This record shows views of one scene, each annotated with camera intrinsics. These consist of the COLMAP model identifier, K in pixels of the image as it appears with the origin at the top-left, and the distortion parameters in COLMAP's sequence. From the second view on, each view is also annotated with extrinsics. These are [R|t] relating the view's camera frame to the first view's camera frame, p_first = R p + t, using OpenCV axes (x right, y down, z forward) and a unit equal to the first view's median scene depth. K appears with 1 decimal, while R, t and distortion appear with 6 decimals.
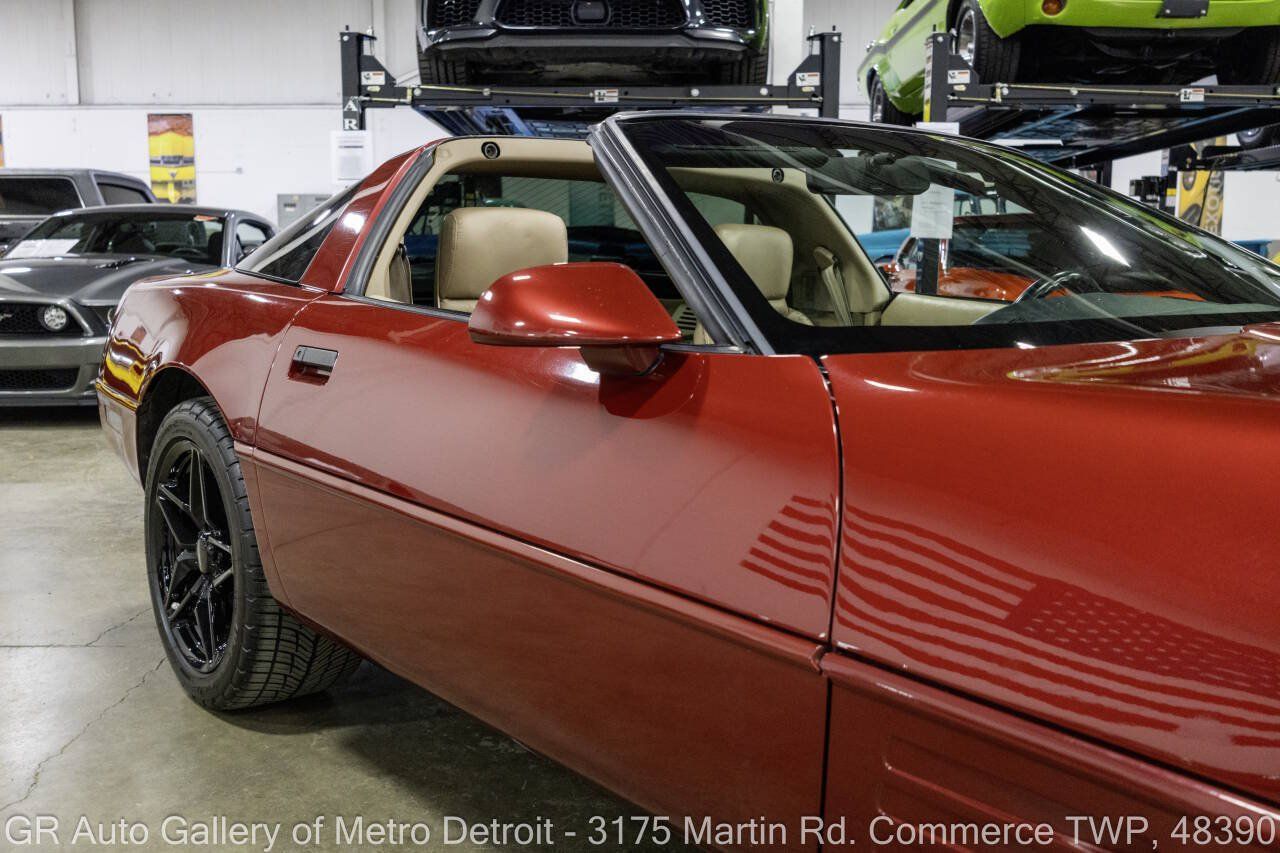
lens RADIAL K [[1177.6, 0, 640.0], [0, 1177.6, 426.5], [0, 0, 1]] dist [0.005479, -0.030903]
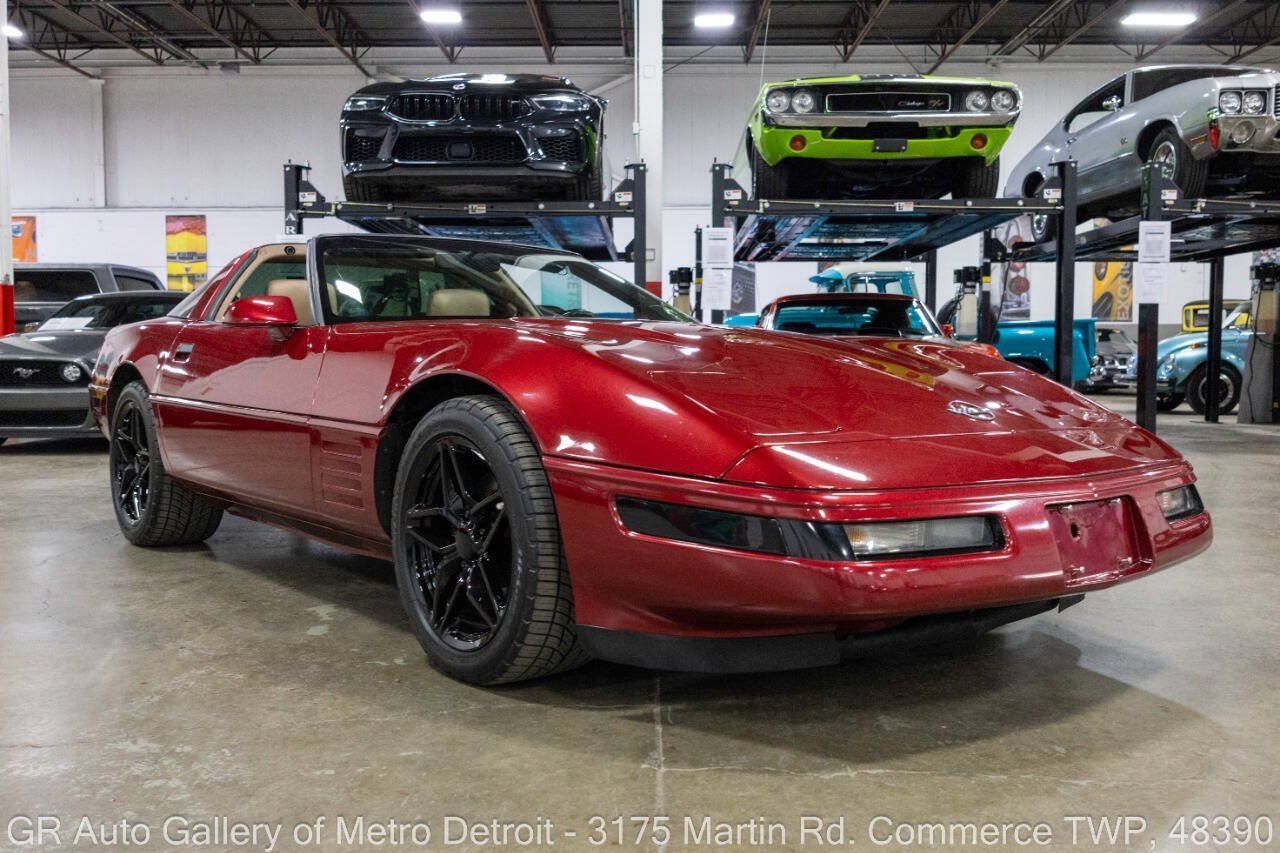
lens RADIAL K [[1177.6, 0, 640.0], [0, 1177.6, 426.5], [0, 0, 1]] dist [0.005479, -0.030903]
pose [[0.999878, -0.000824, -0.015630, 0.182077], [-0.000391, 0.996987, -0.077565, 0.077491], [0.015647, 0.077562, 0.996865, -0.342795]]
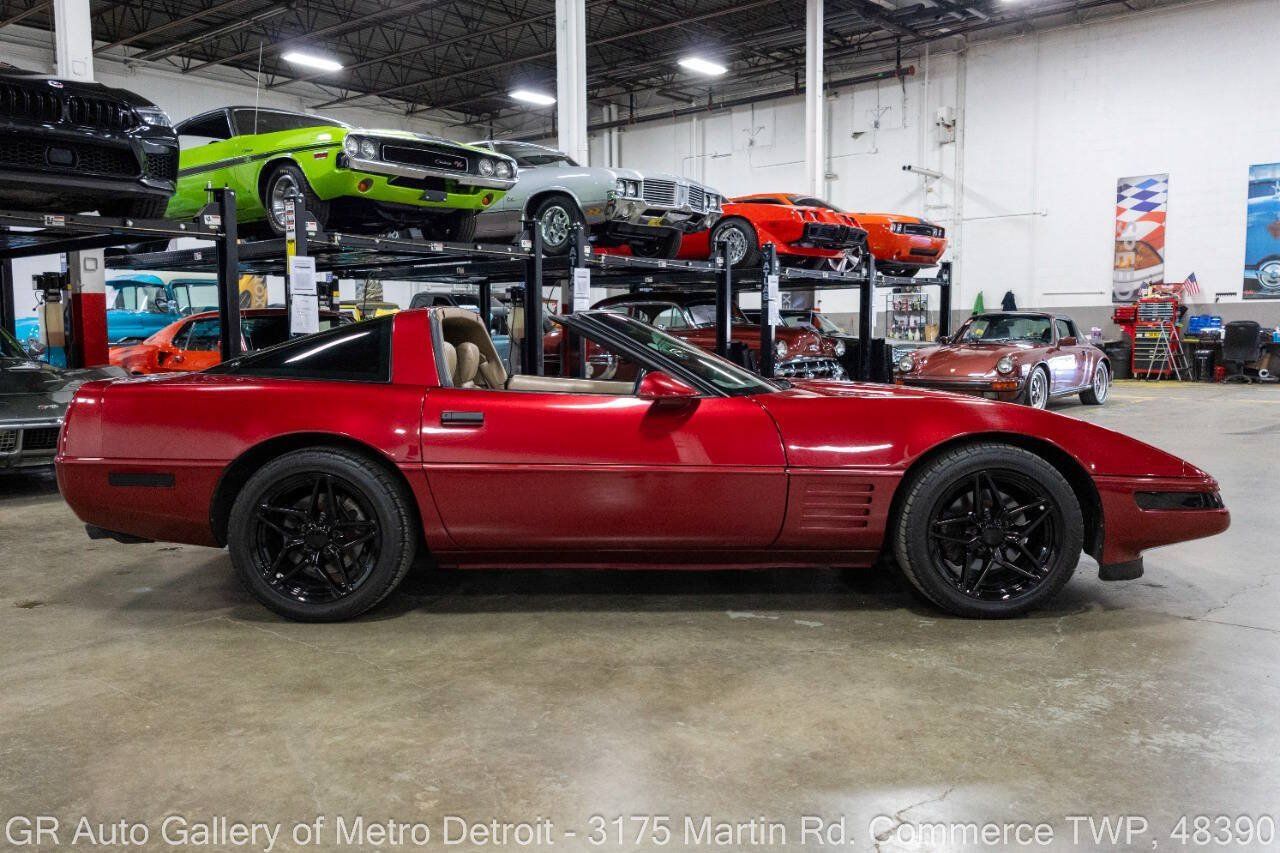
lens RADIAL K [[1083.7, 0, 640.0], [0, 1083.7, 426.5], [0, 0, 1]] dist [0.023952, -0.007381]
pose [[0.645250, -0.072279, 0.760545, -0.515023], [0.110652, 0.993859, 0.000575, -0.001702], [-0.755916, 0.083785, 0.649286, -0.177444]]
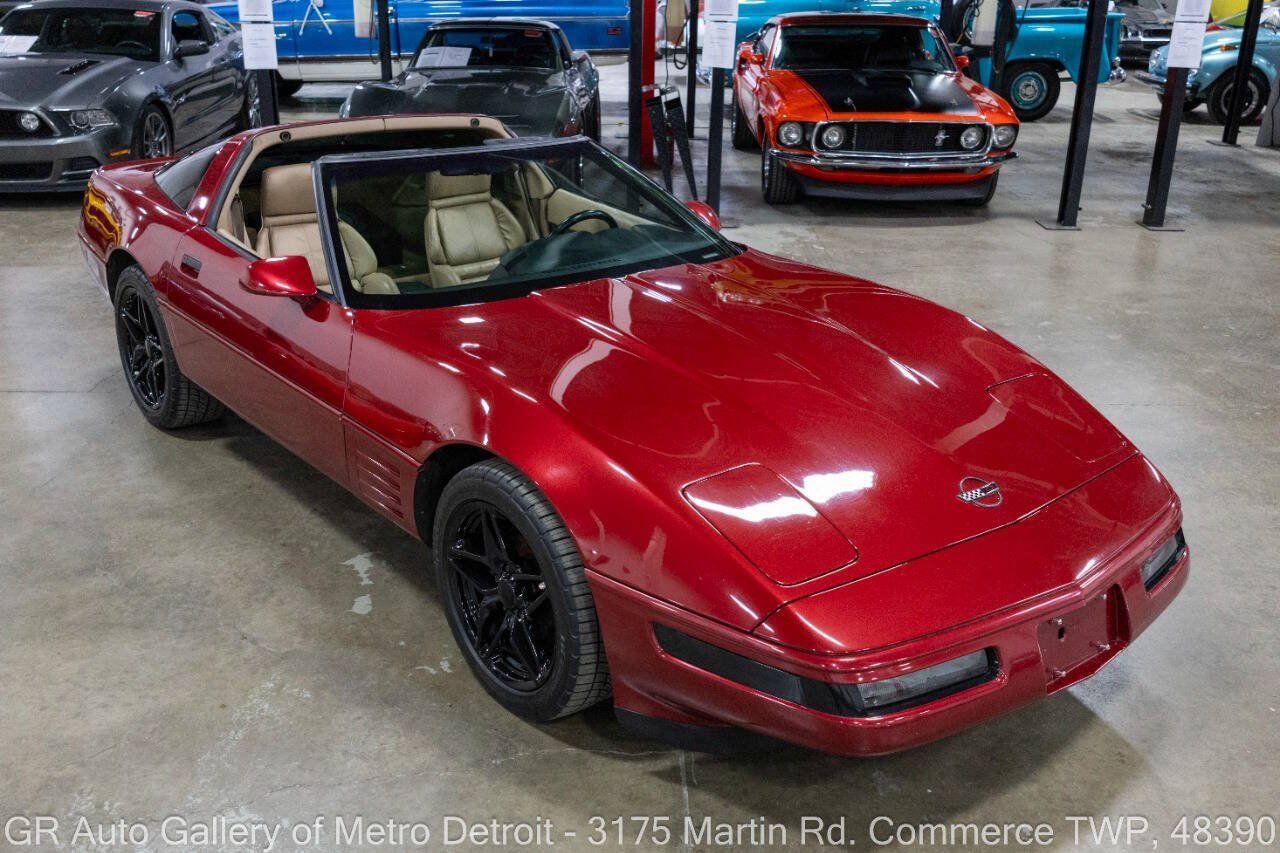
lens RADIAL K [[1226.3, 0, 640.0], [0, 1226.3, 426.5], [0, 0, 1]] dist [-0.001418, -0.005192]
pose [[0.999934, 0.010321, 0.005114, 0.161337], [-0.011234, 0.971964, 0.234861, -0.094683], [-0.002547, -0.234903, 0.972015, -0.372378]]
